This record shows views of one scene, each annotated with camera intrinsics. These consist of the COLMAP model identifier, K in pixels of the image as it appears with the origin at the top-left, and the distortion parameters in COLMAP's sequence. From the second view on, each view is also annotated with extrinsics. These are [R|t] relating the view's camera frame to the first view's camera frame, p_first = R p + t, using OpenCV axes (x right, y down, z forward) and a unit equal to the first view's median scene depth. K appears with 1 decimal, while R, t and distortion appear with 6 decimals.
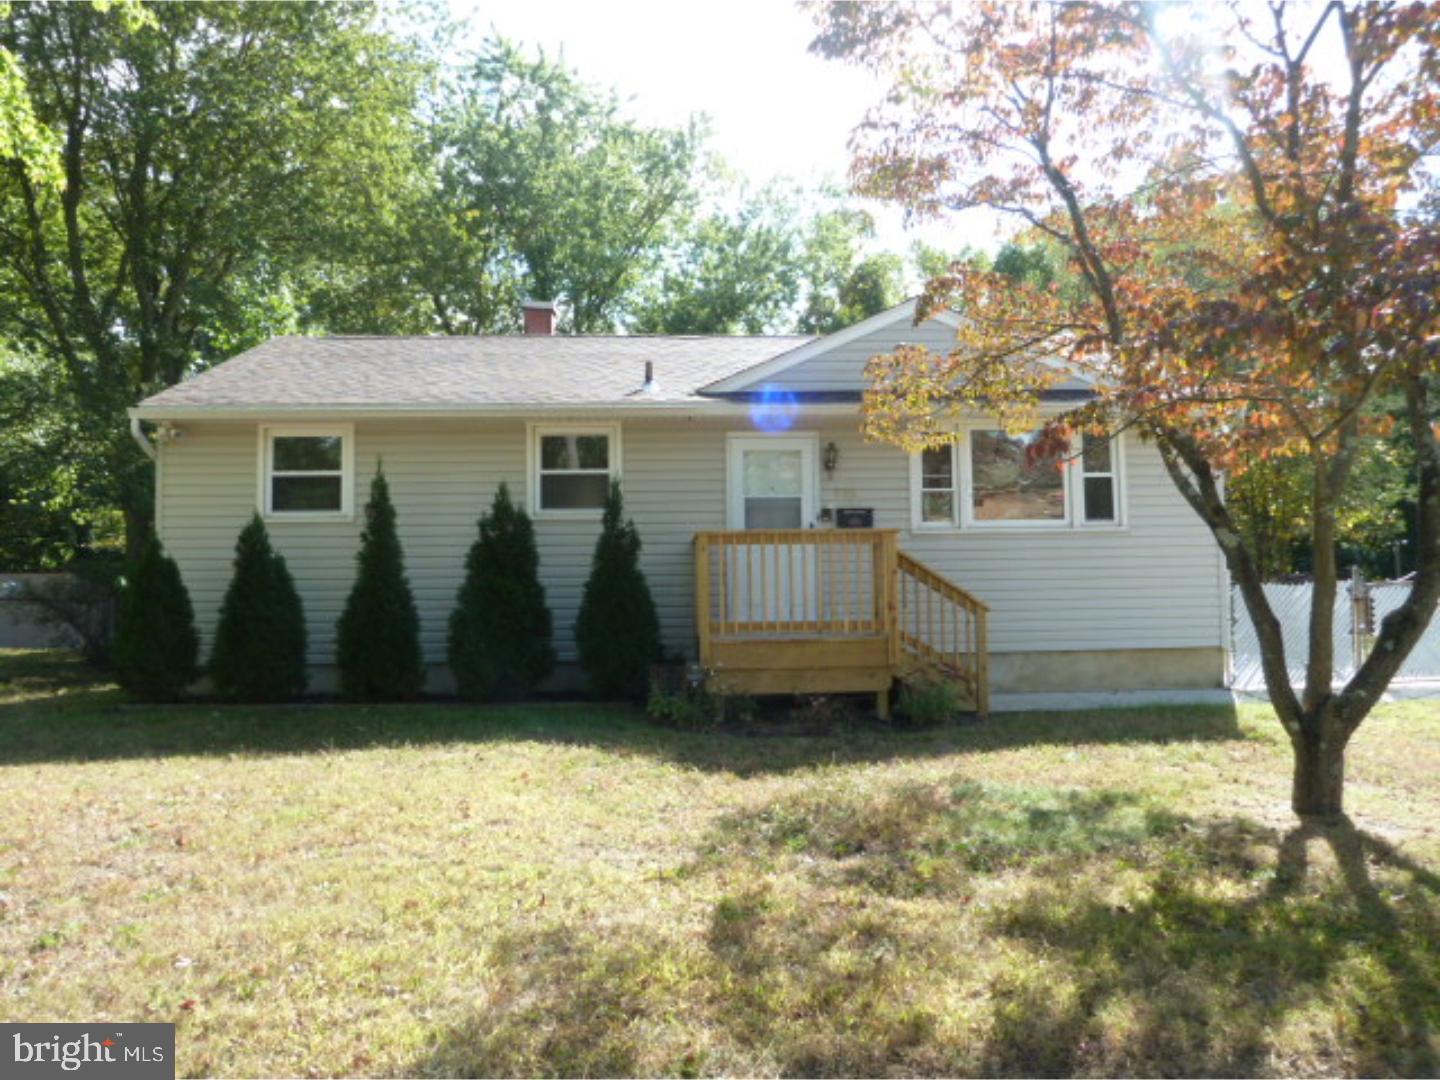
lens RADIAL K [[1045.3, 0, 720.0], [0, 1045.3, 540.0], [0, 0, 1]] dist [-0.086251, -0.001058]
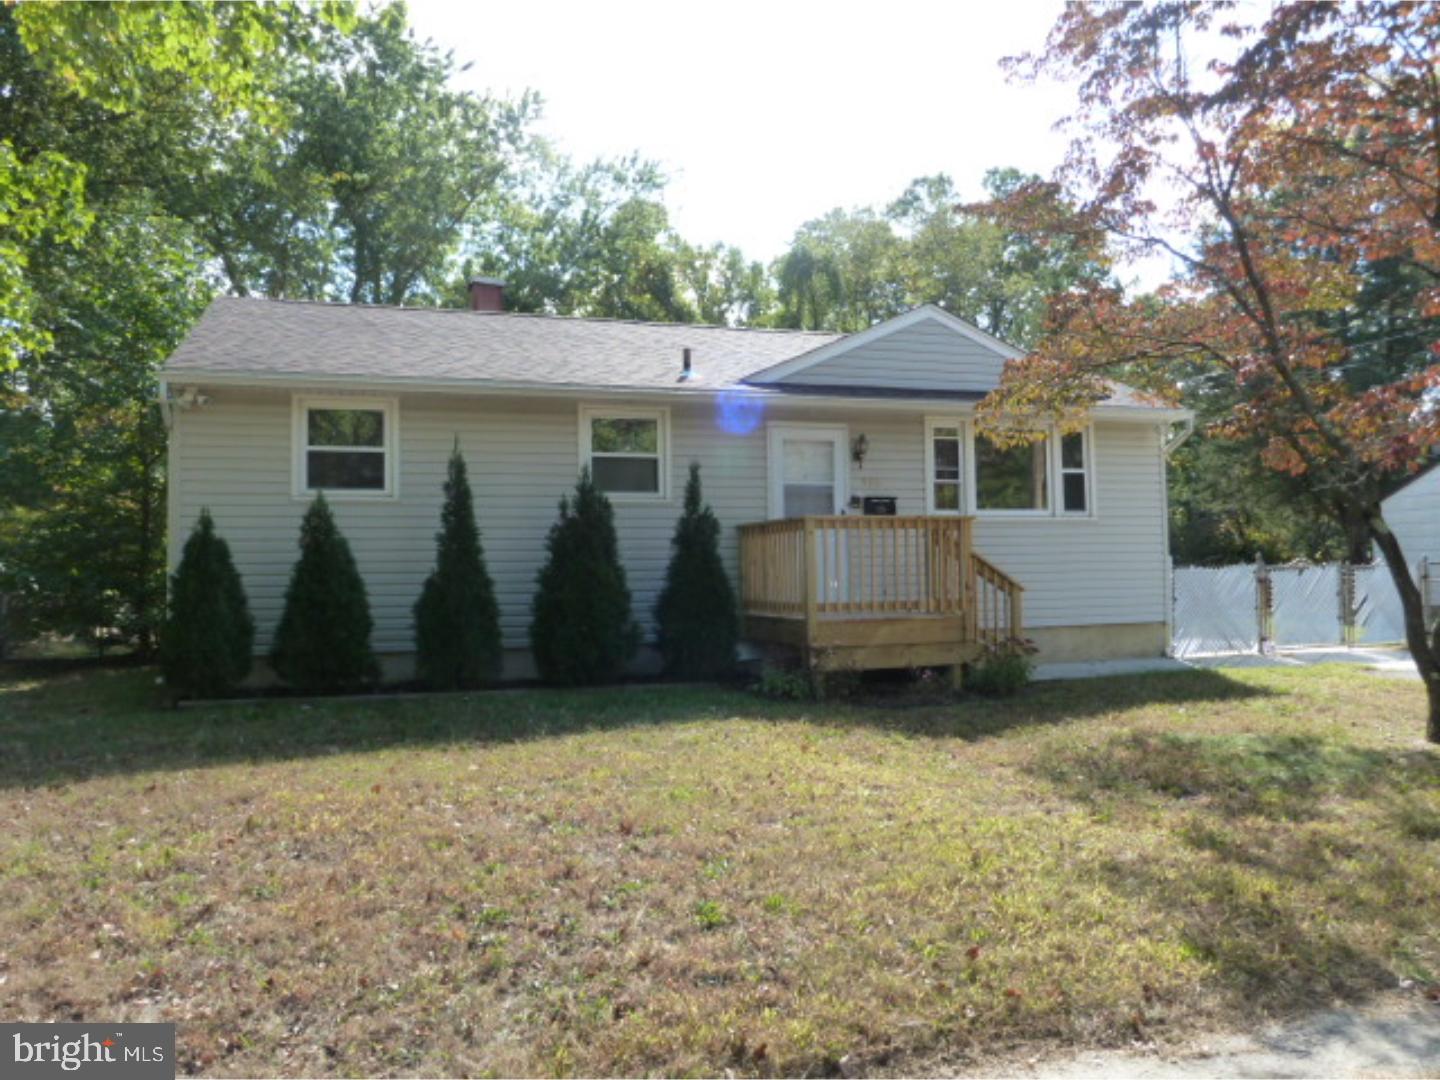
lens RADIAL K [[1045.3, 0, 720.0], [0, 1045.3, 540.0], [0, 0, 1]] dist [-0.086251, -0.001058]
pose [[0.965533, 0.007224, 0.260182, -0.314724], [-0.011080, 0.999849, 0.013356, 0.001851], [-0.260046, -0.015779, 0.965467, 0.005563]]
